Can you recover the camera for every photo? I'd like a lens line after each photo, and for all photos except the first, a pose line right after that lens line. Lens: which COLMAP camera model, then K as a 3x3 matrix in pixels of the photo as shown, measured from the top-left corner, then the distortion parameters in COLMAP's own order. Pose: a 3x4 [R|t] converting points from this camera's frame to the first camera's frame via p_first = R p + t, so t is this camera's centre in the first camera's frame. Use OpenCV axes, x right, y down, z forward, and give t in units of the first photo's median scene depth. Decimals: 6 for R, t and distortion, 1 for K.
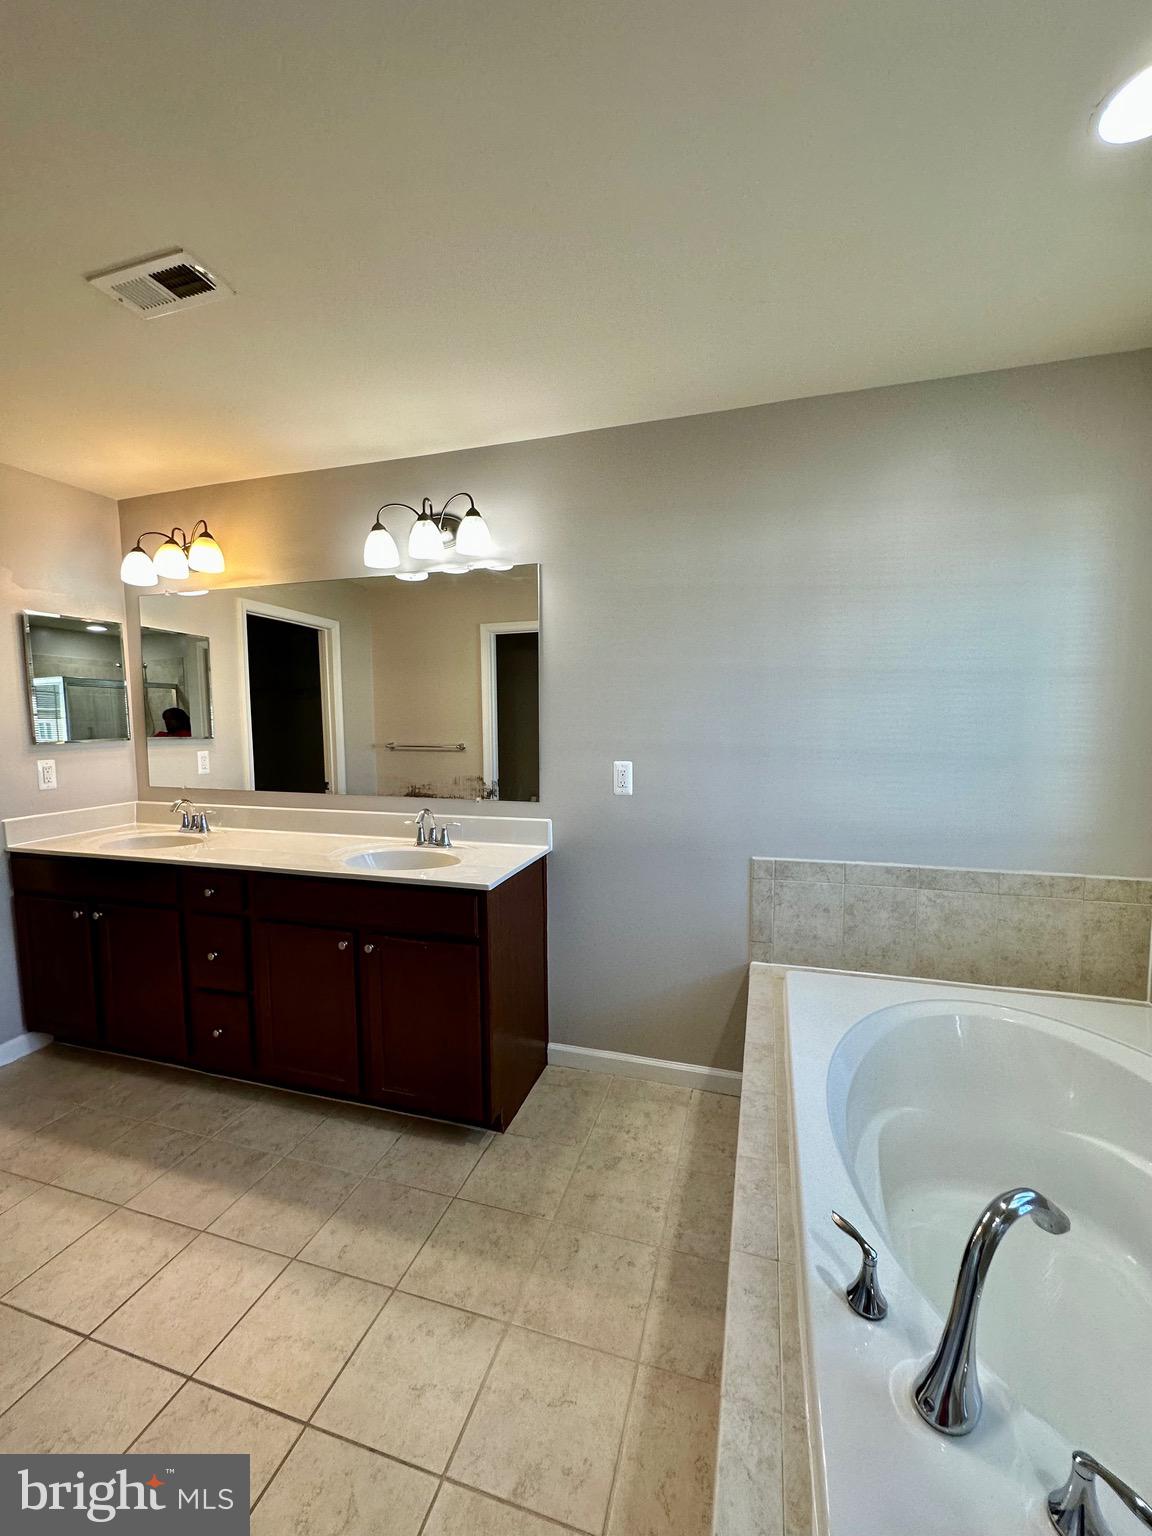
lens RADIAL K [[612.9, 0, 581.1], [0, 612.9, 770.6], [0, 0, 1]] dist [-0.002673, -0.000143]
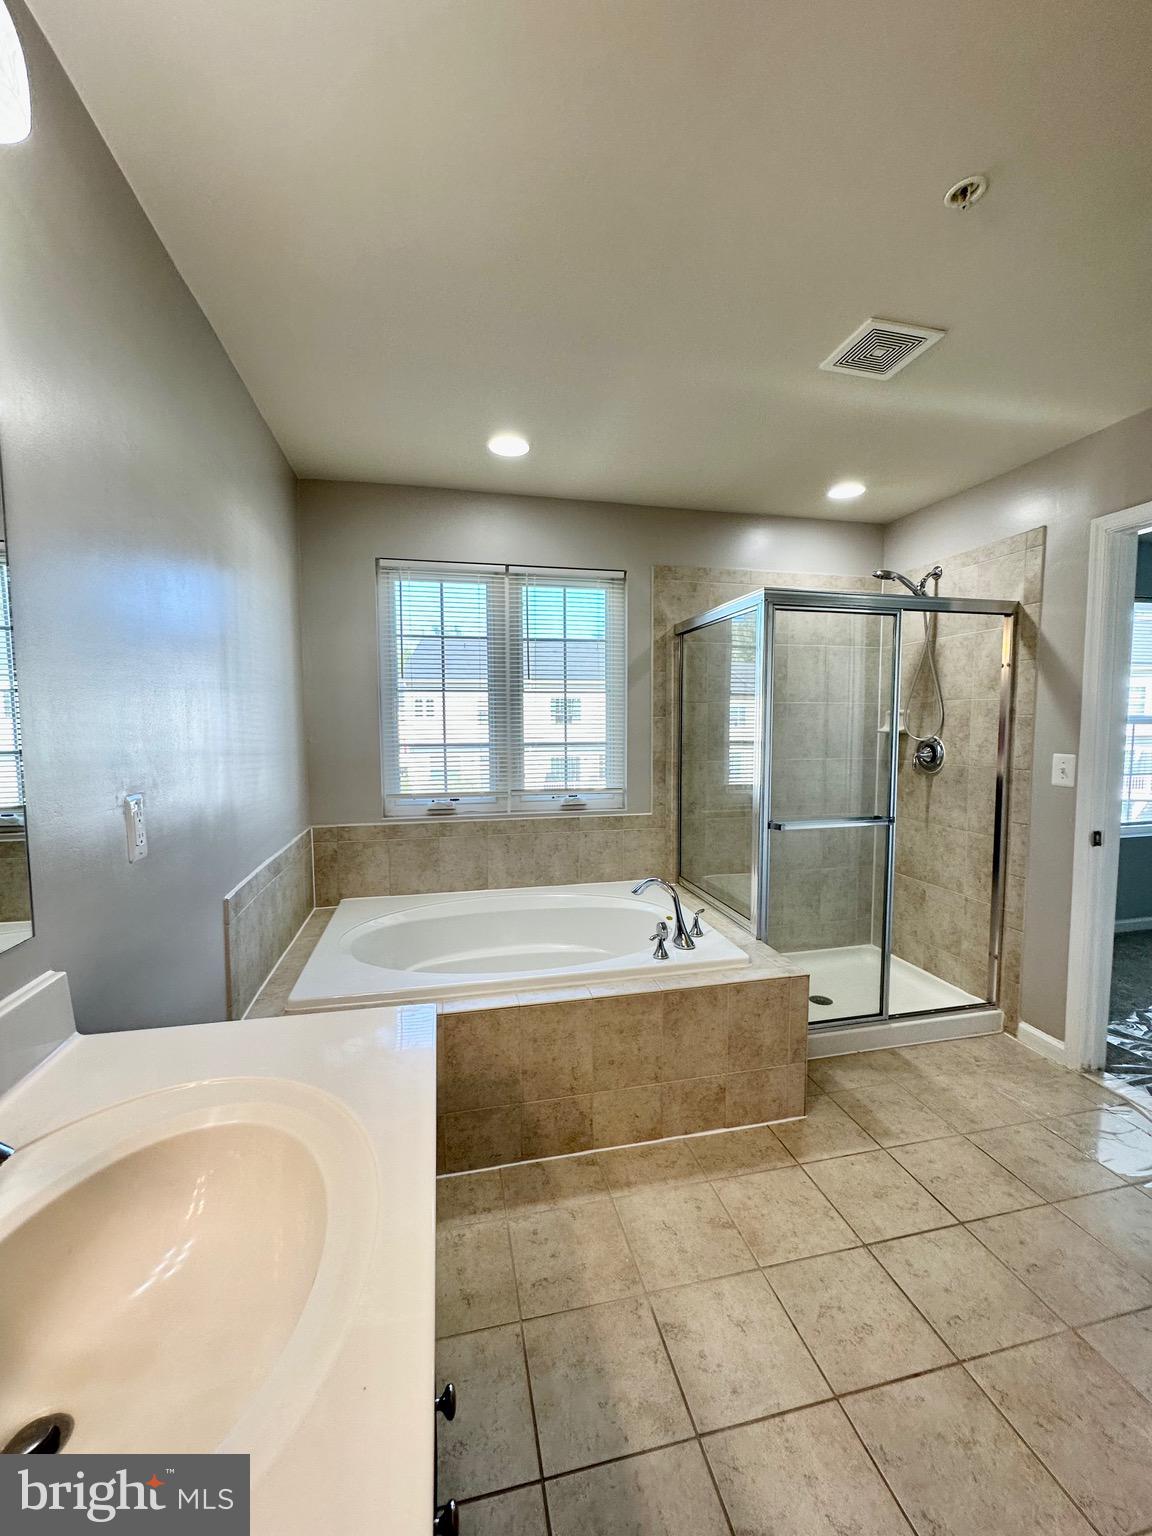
lens RADIAL K [[612.9, 0, 575.2], [0, 612.9, 768.4], [0, 0, 1]] dist [-0.002673, -0.000143]
pose [[-0.490595, -0.059321, 0.869366, -0.806316], [0.074216, 0.991210, 0.109517, -0.096324], [-0.868221, 0.118250, -0.481880, 1.326468]]
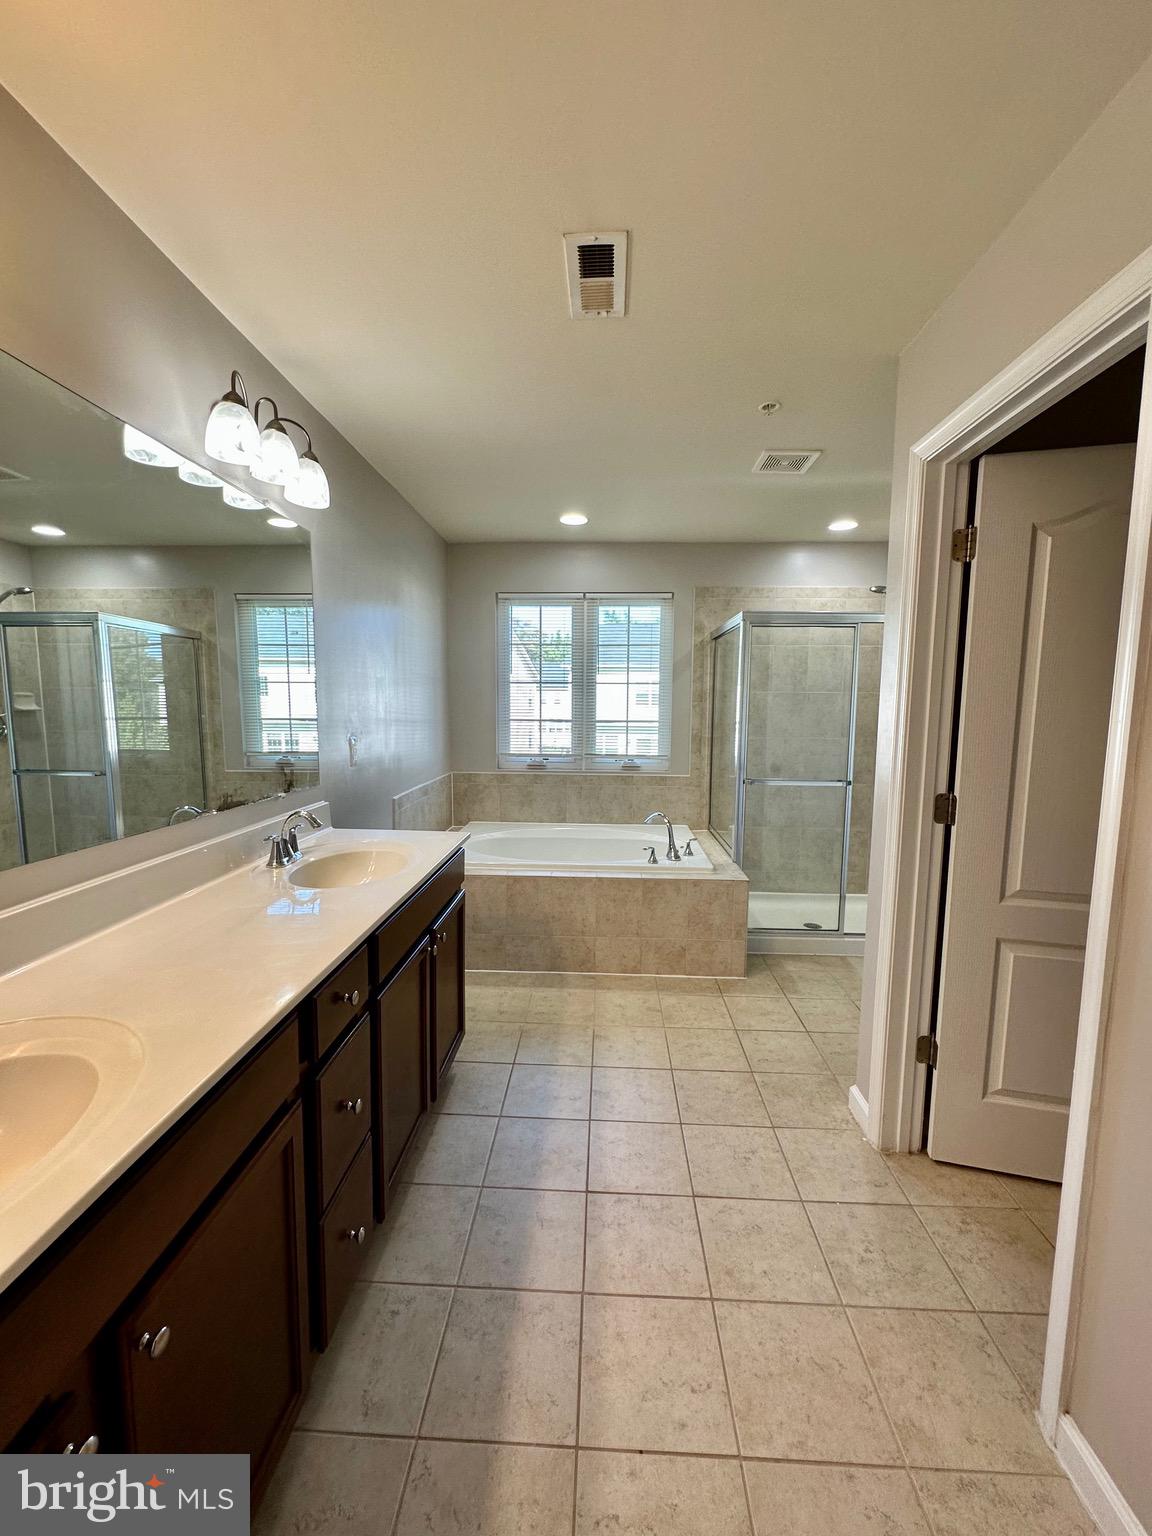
lens RADIAL K [[612.9, 0, 574.7], [0, 612.9, 766.1], [0, 0, 1]] dist [-0.002673, -0.000143]
pose [[-0.239417, -0.095783, 0.966181, -1.628409], [0.068467, 0.990979, 0.115207, -0.091355], [-0.968500, 0.093734, -0.230699, 1.250616]]
